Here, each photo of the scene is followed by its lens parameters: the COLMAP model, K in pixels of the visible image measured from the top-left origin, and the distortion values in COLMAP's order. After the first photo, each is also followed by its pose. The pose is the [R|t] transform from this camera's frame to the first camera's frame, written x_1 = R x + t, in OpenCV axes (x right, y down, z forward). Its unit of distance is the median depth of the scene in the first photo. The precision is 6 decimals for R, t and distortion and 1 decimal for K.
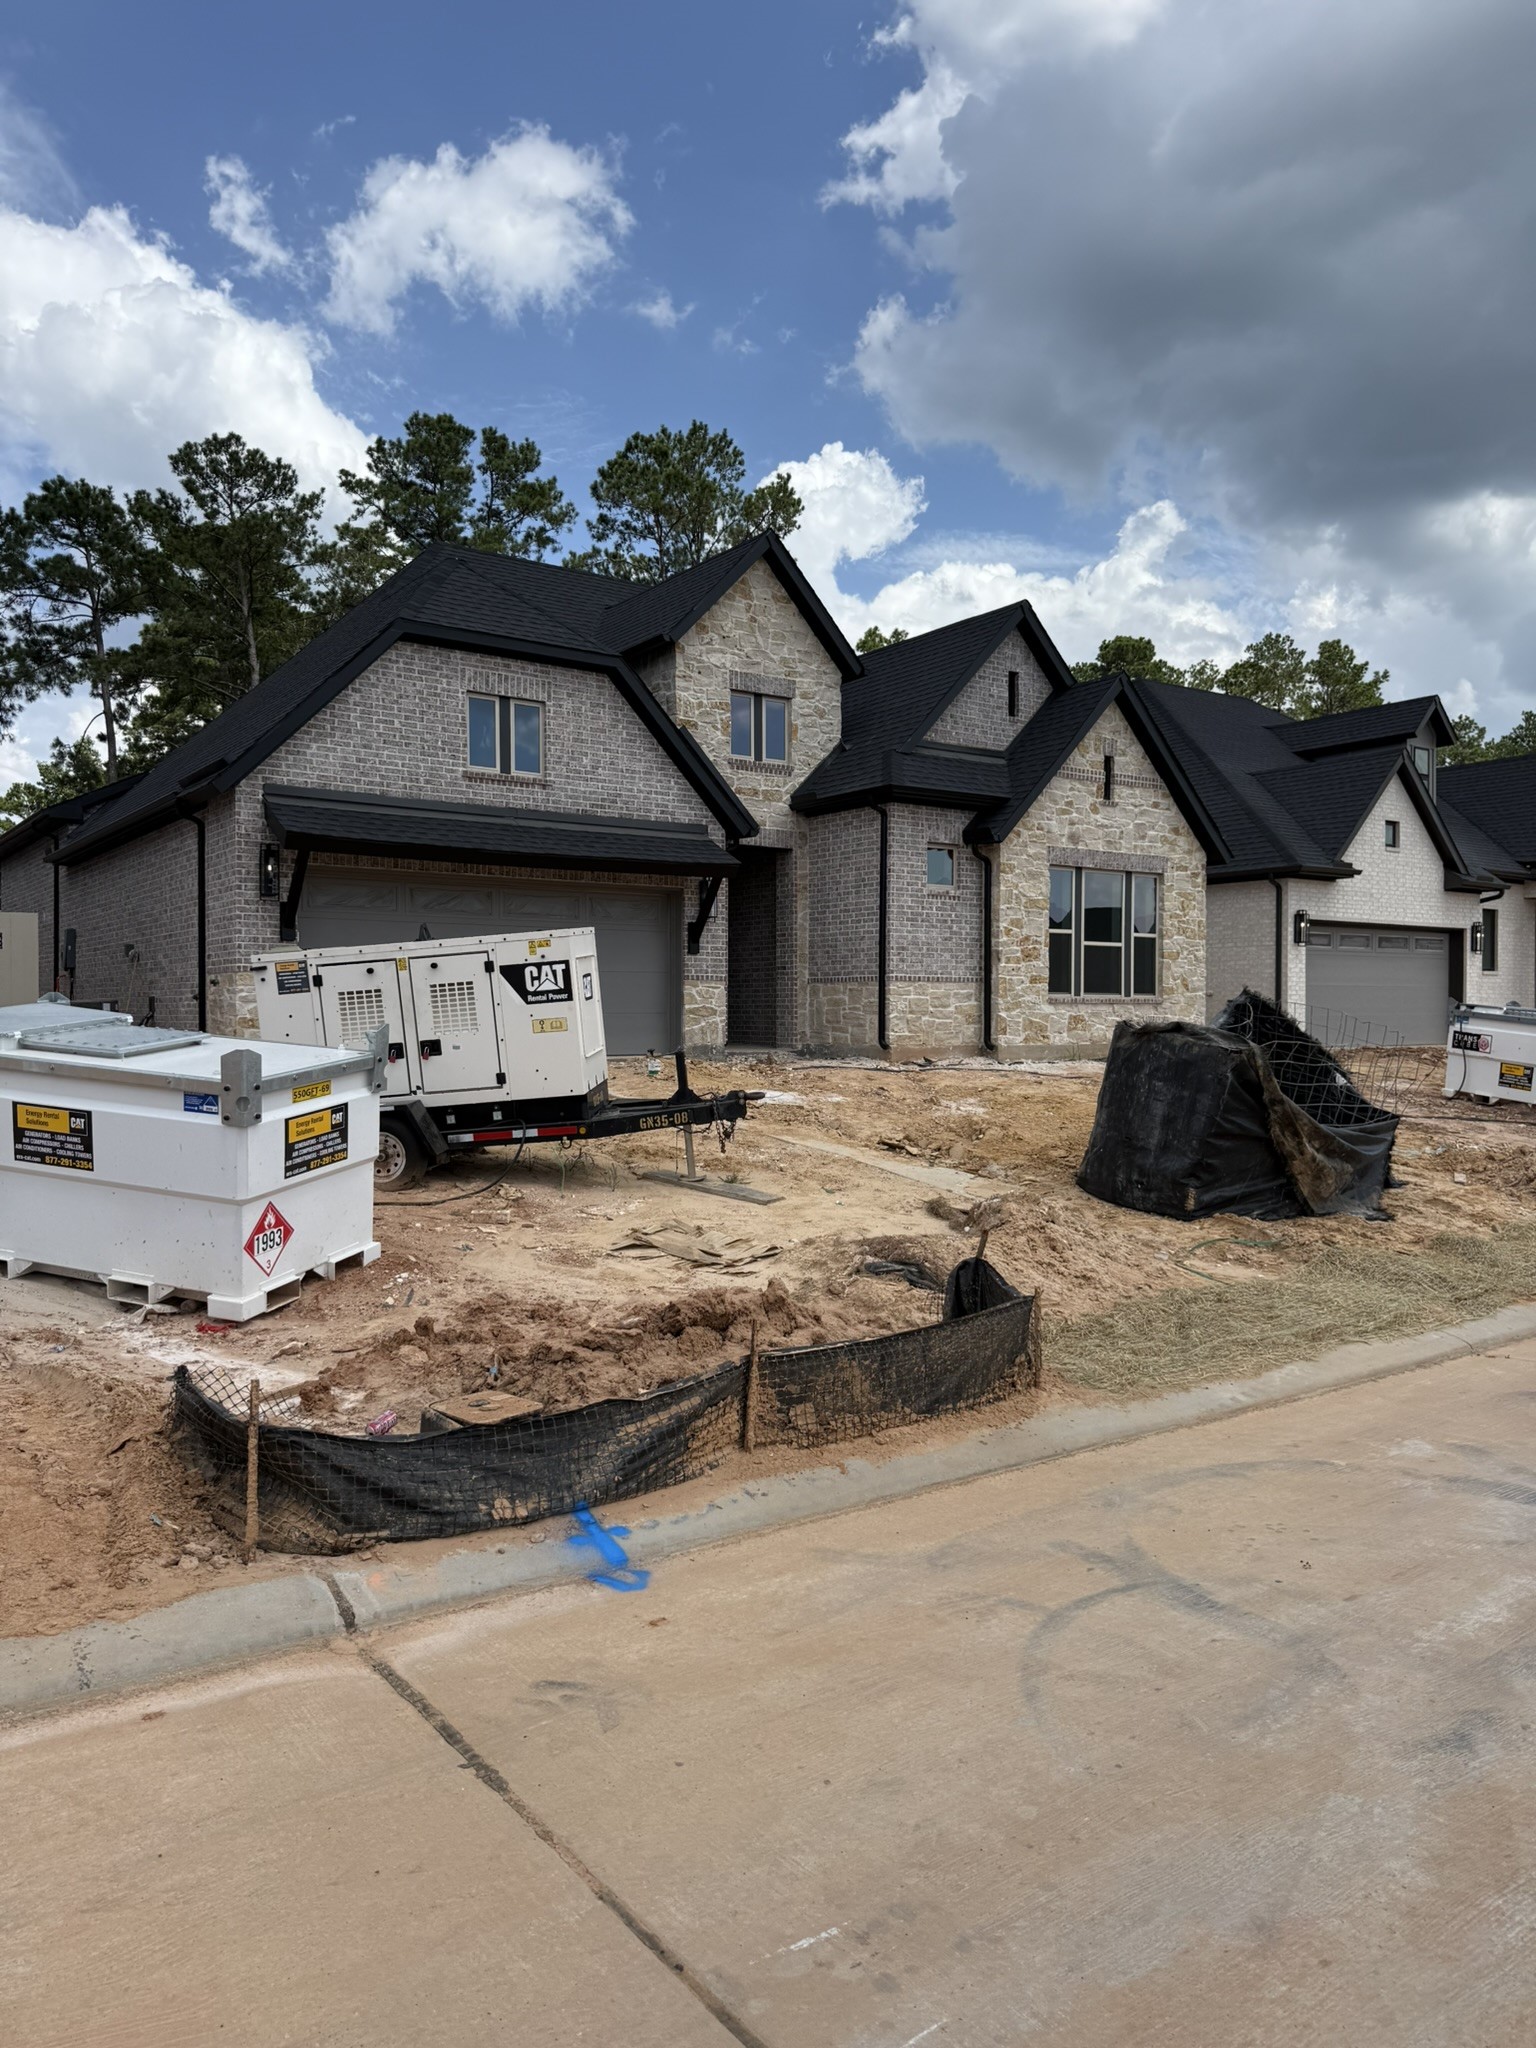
lens RADIAL K [[1424.2, 0, 765.5], [0, 1424.2, 1015.3], [0, 0, 1]] dist [0.063852, -0.056242]
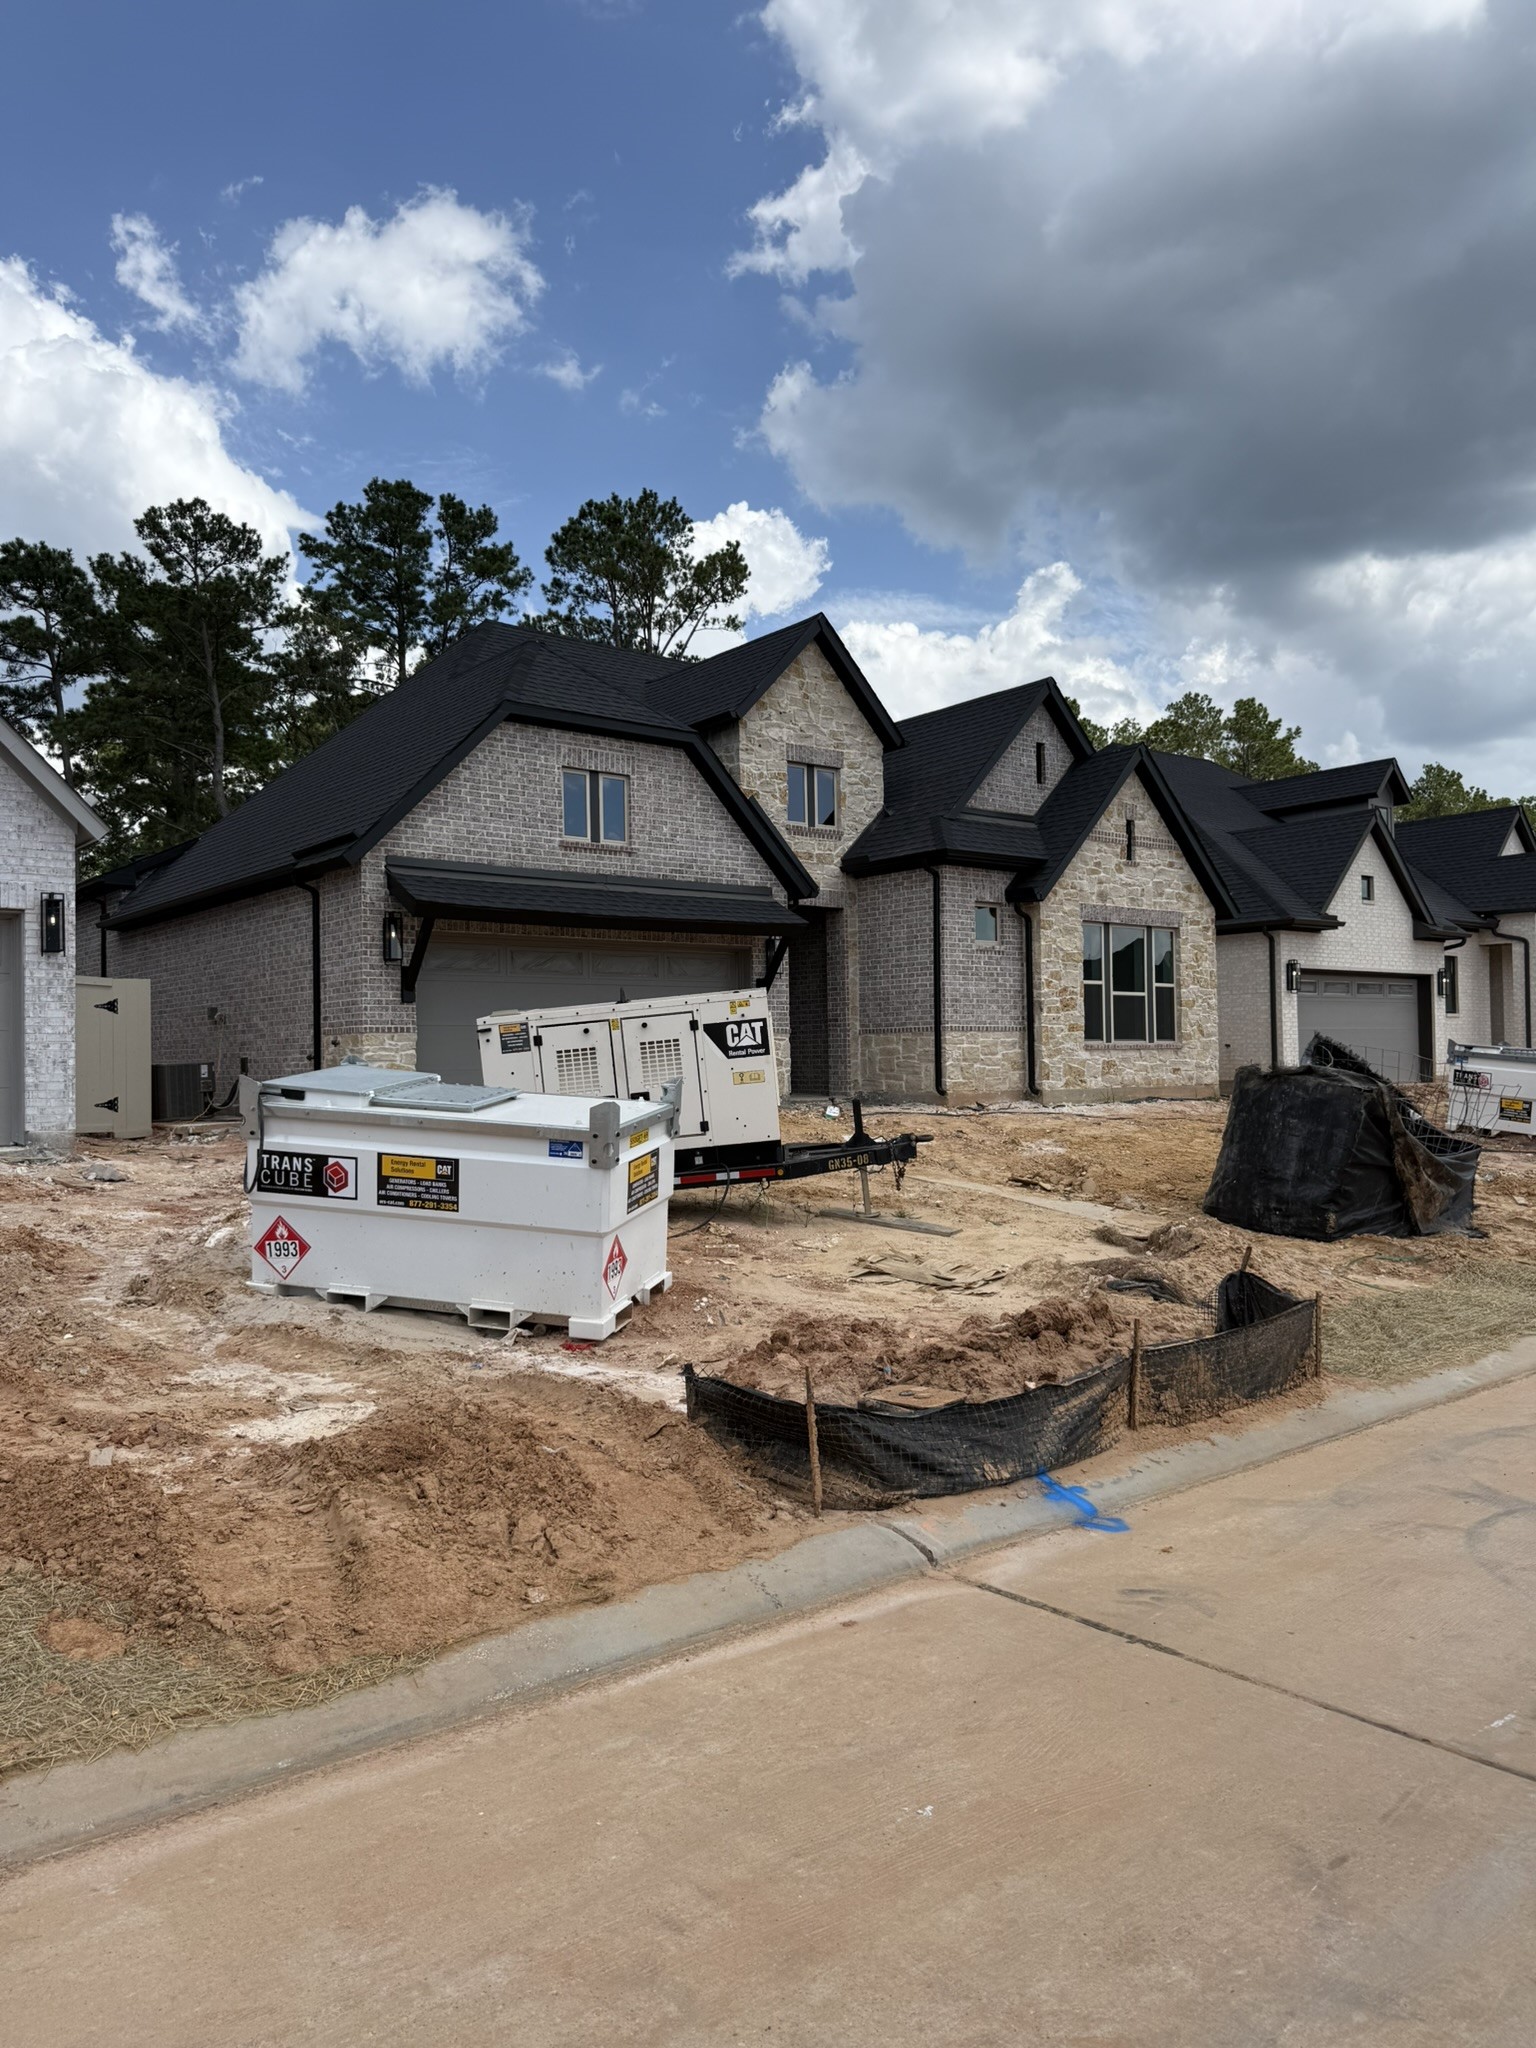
lens RADIAL K [[1424.2, 0, 753.6], [0, 1424.2, 1021.9], [0, 0, 1]] dist [0.063852, -0.056242]
pose [[0.997961, -0.014171, 0.062232, -0.116607], [0.015981, 0.999461, -0.028690, -0.002460], [-0.061792, 0.029626, 0.997649, -0.057079]]
